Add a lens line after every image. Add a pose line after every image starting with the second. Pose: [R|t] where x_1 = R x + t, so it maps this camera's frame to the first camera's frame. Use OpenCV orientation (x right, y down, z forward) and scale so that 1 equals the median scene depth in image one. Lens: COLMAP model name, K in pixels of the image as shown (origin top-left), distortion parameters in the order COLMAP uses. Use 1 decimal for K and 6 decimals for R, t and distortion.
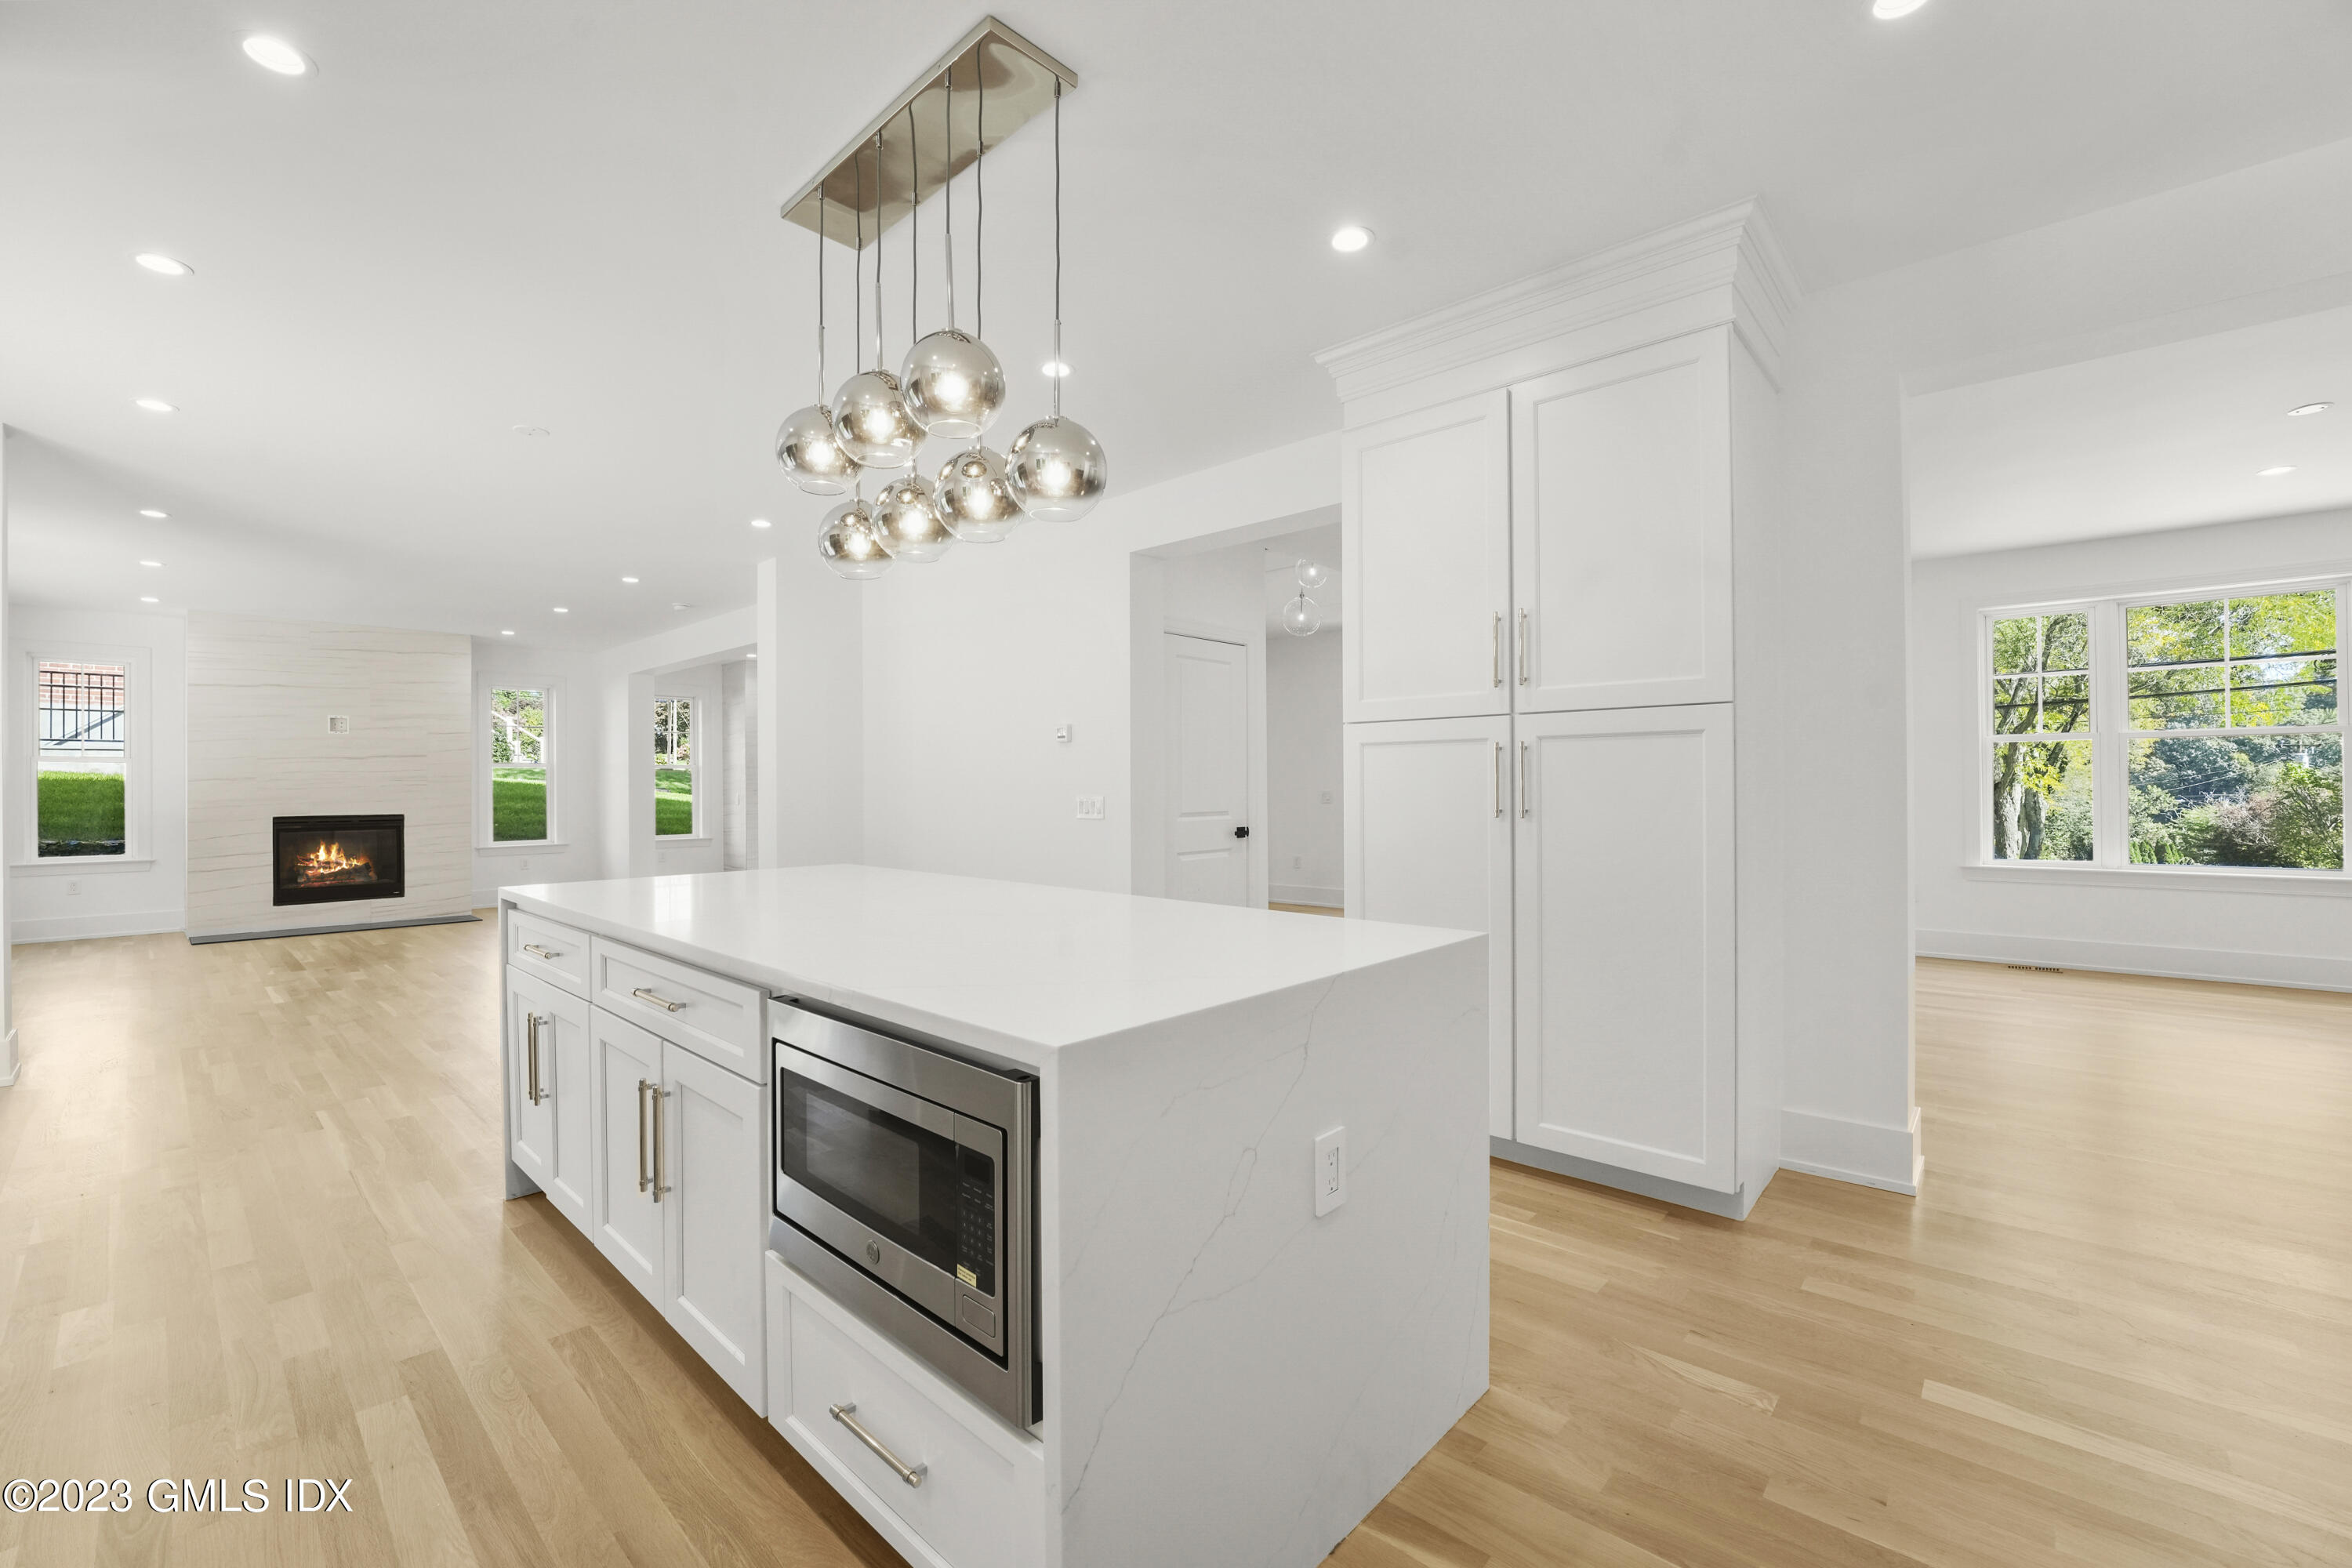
lens RADIAL K [[959.5, 0, 1175.6], [0, 959.5, 784.8], [0, 0, 1]] dist [-0.001376, 0.000111]
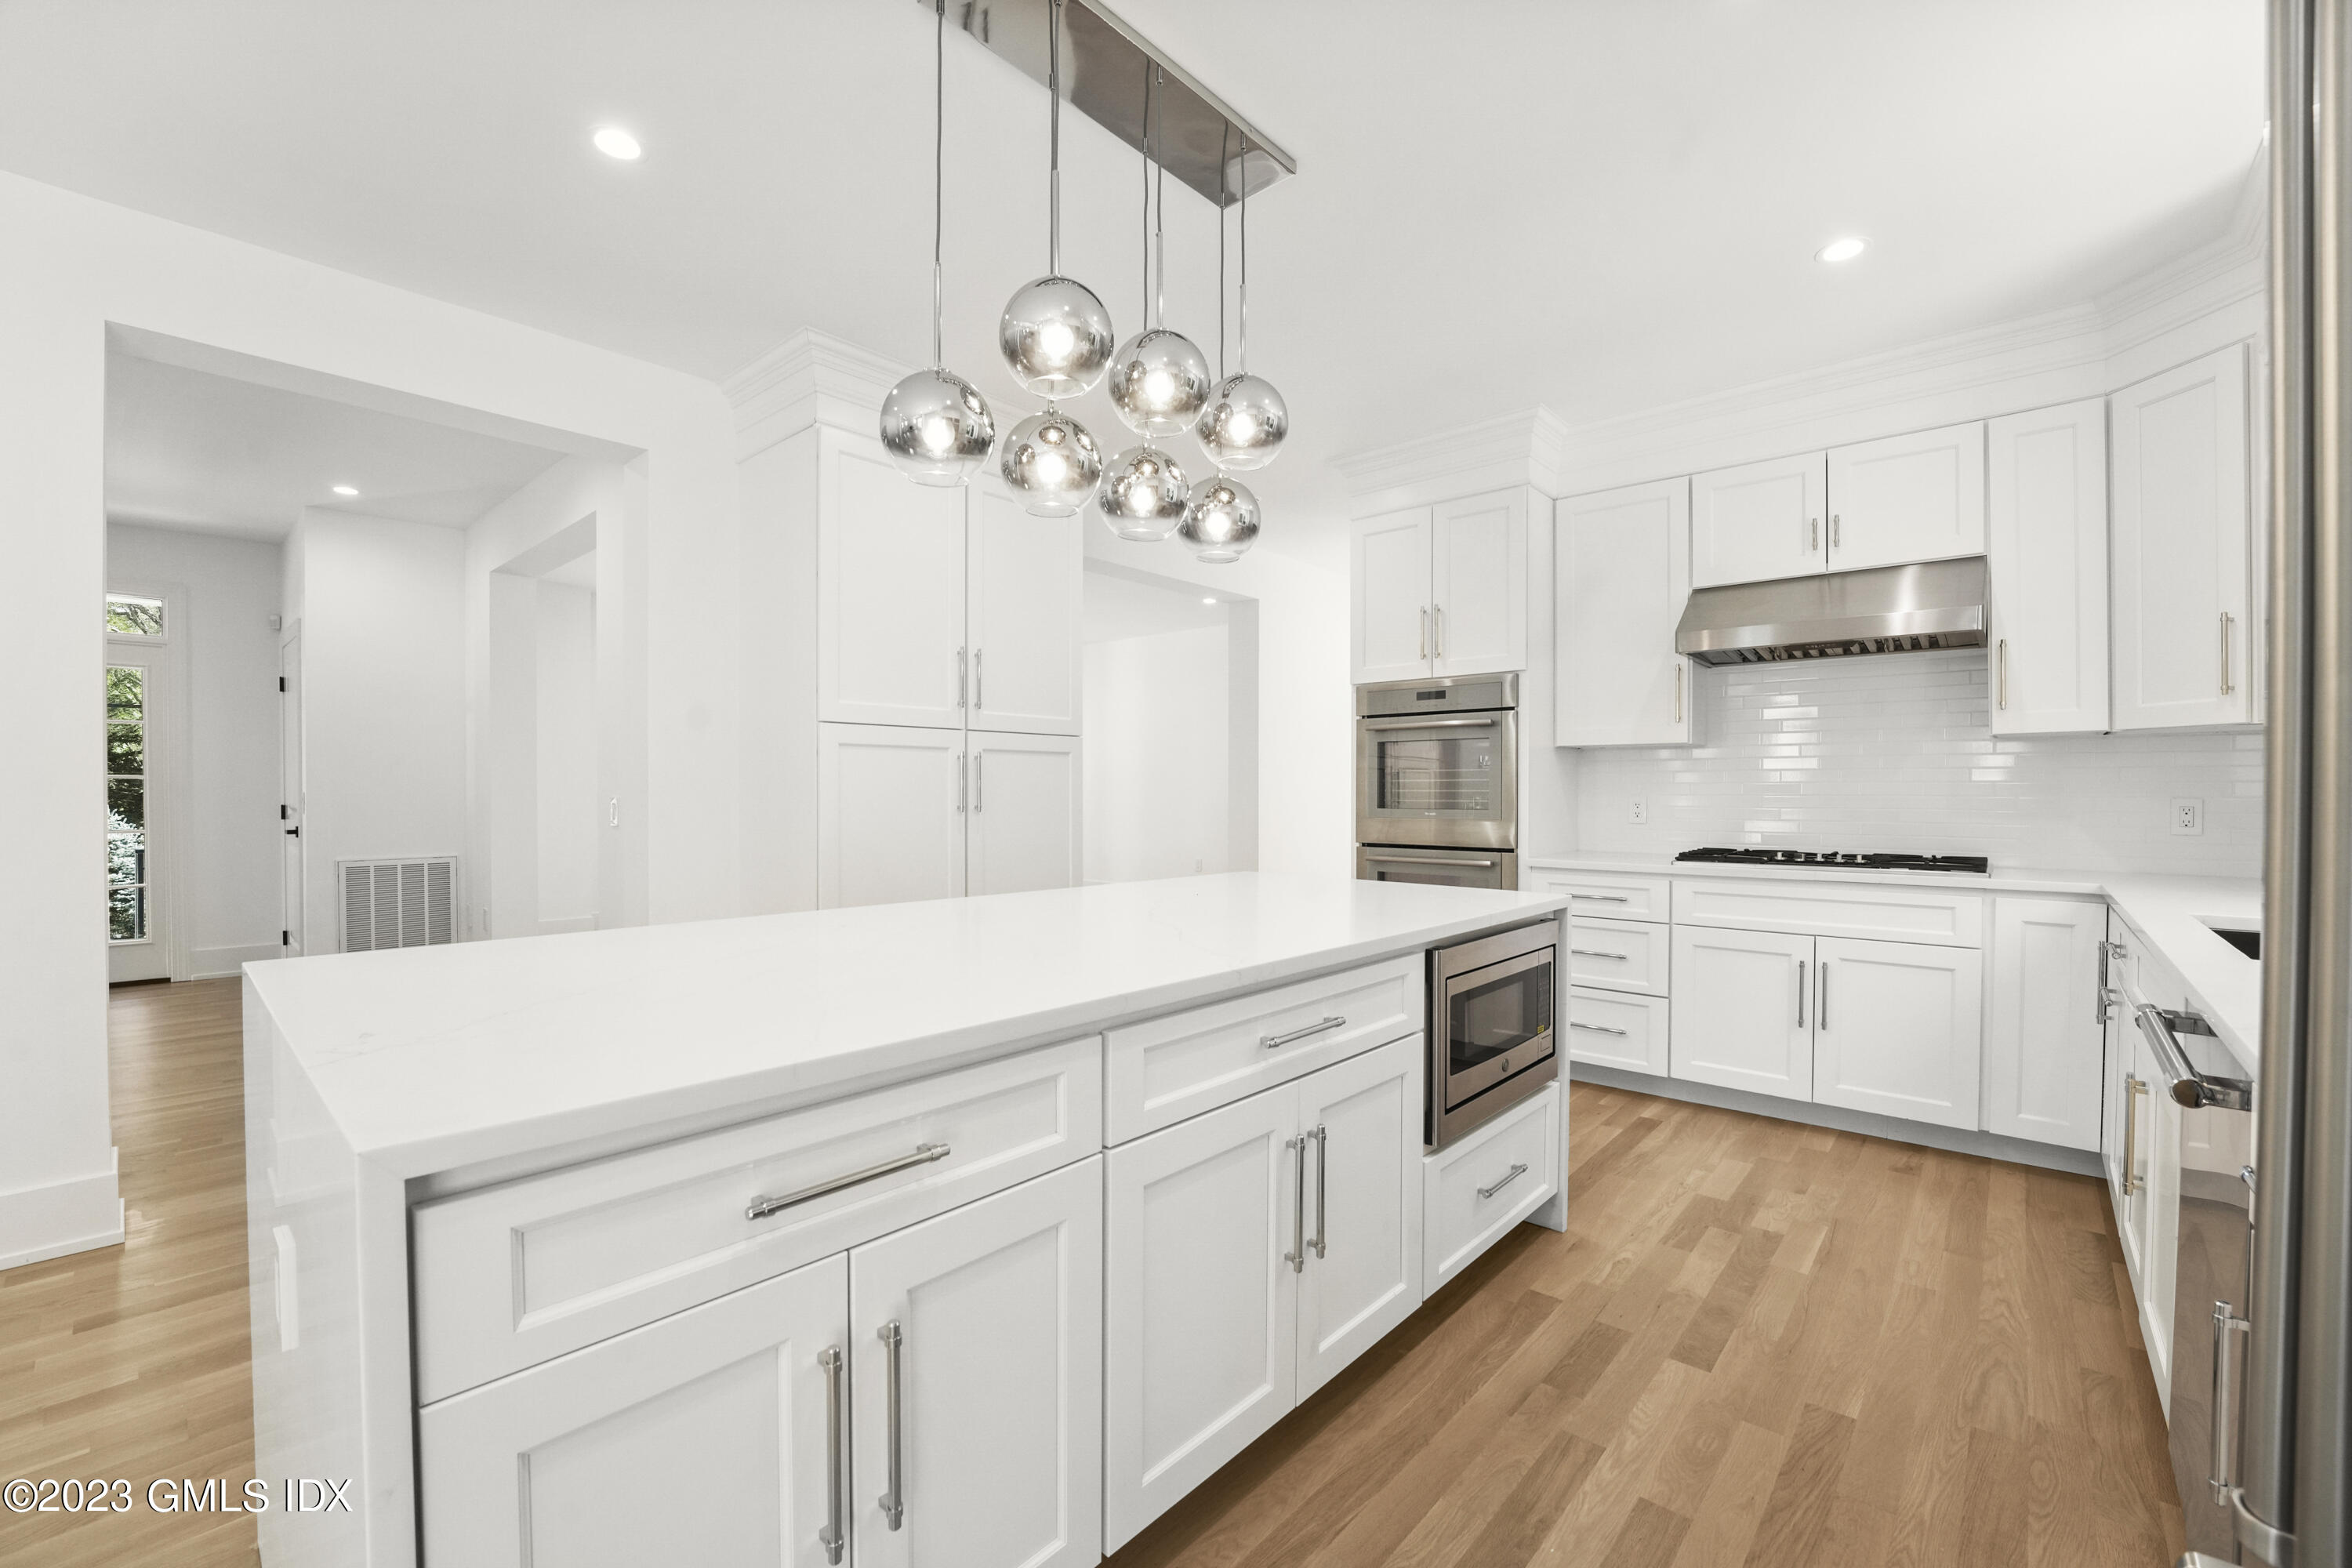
lens RADIAL K [[959.5, 0, 1170.5], [0, 959.5, 793.3], [0, 0, 1]] dist [-0.001376, 0.000111]
pose [[-0.015197, 0.011396, 0.999820, -1.510756], [-0.003721, 0.999927, -0.011454, 0.037122], [-0.999878, -0.003894, -0.015154, 1.237714]]
